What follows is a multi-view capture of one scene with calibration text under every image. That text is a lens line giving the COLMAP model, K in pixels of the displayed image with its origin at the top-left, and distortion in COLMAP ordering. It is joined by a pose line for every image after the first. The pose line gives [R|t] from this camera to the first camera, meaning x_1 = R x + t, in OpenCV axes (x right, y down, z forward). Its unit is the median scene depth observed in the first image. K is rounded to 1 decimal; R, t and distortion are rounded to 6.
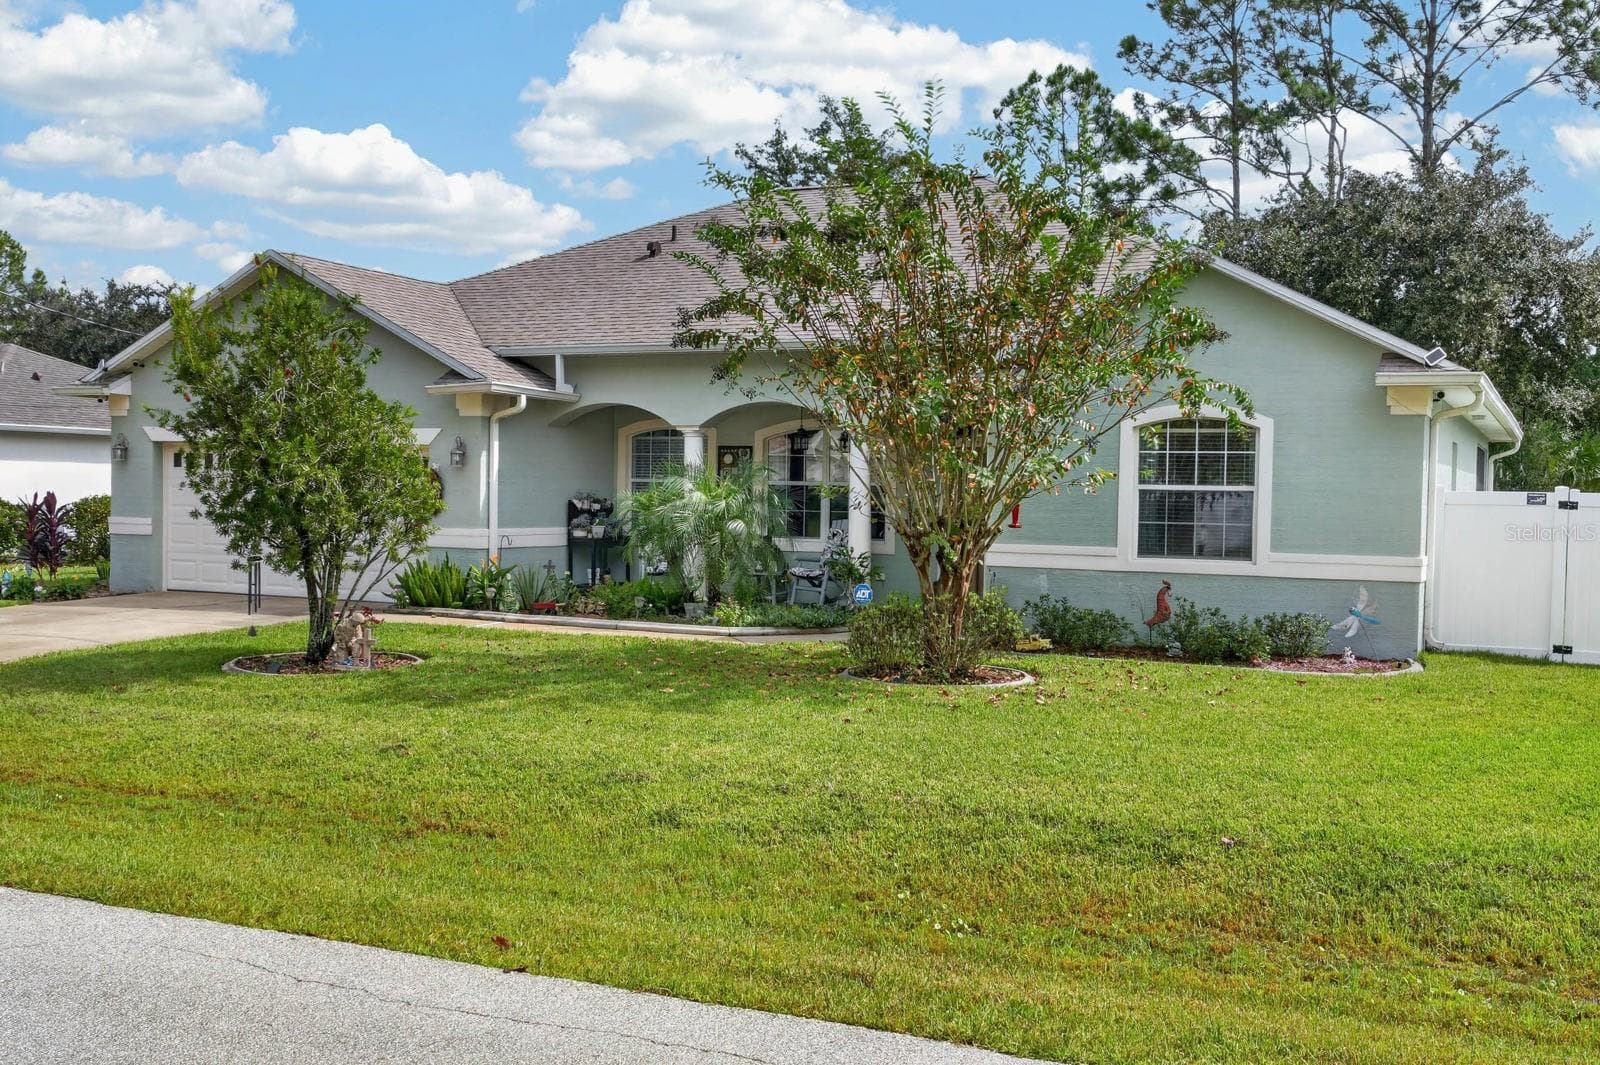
lens RADIAL K [[1673.9, 0, 800.0], [0, 1673.9, 532.5], [0, 0, 1]] dist [-0.015271, -0.004991]
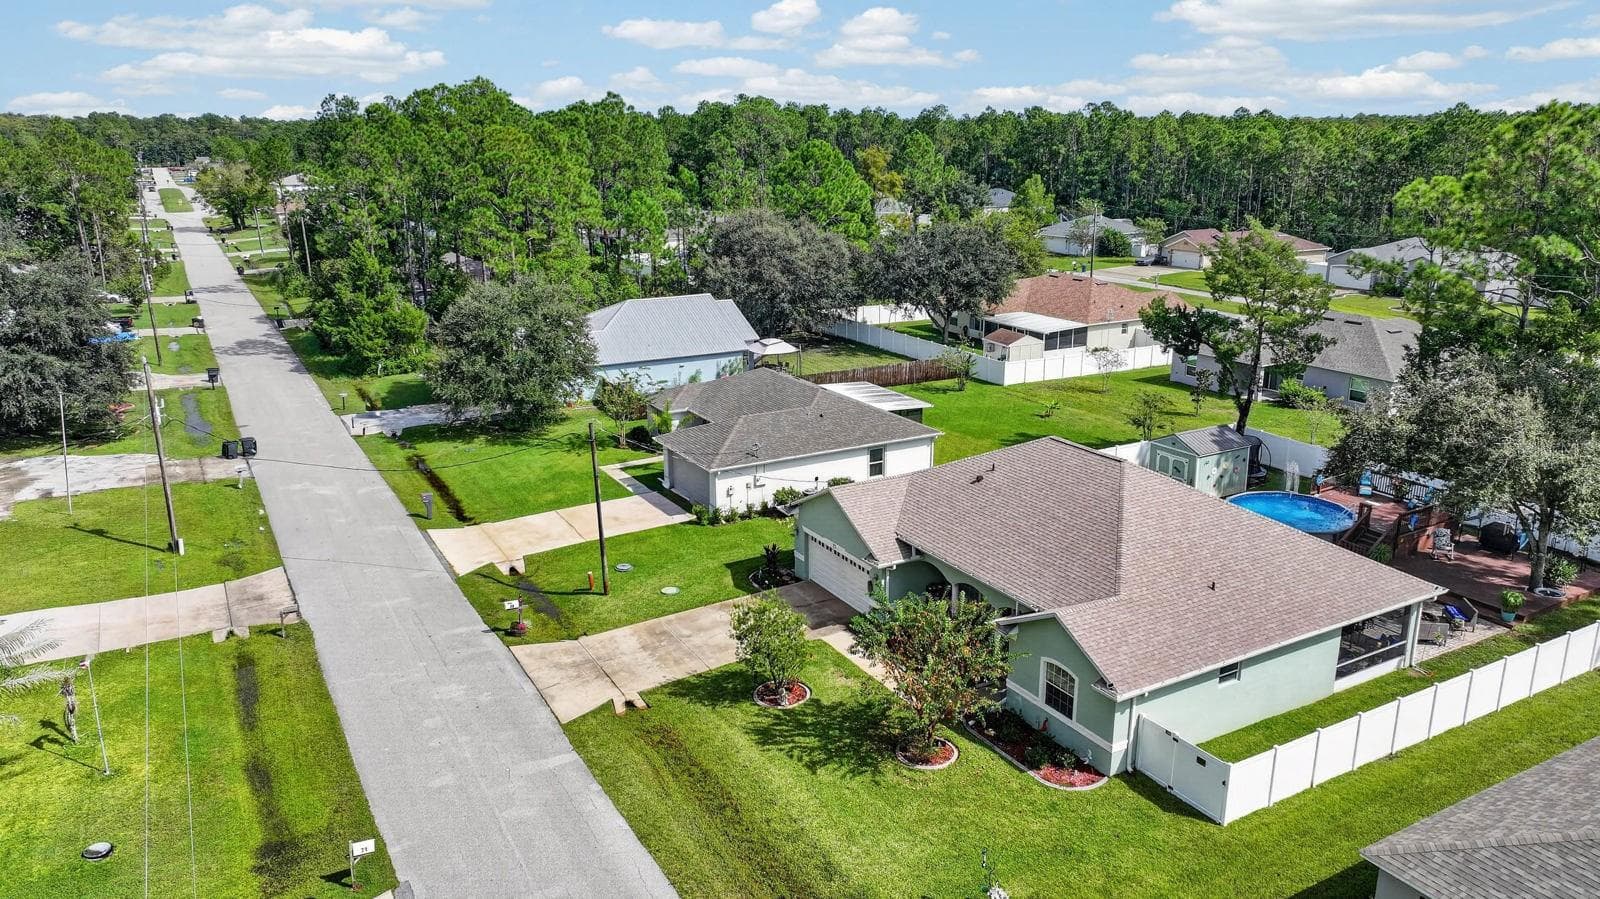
lens RADIAL K [[1093.4, 0, 805.1], [0, 1093.4, 487.9], [0, 0, 1]] dist [-0.004087, 0.000891]
pose [[0.811391, 0.158176, -0.562695, 0.714562], [0.007748, 0.959692, 0.280946, -0.709331], [0.584453, -0.232316, 0.777460, -0.485349]]
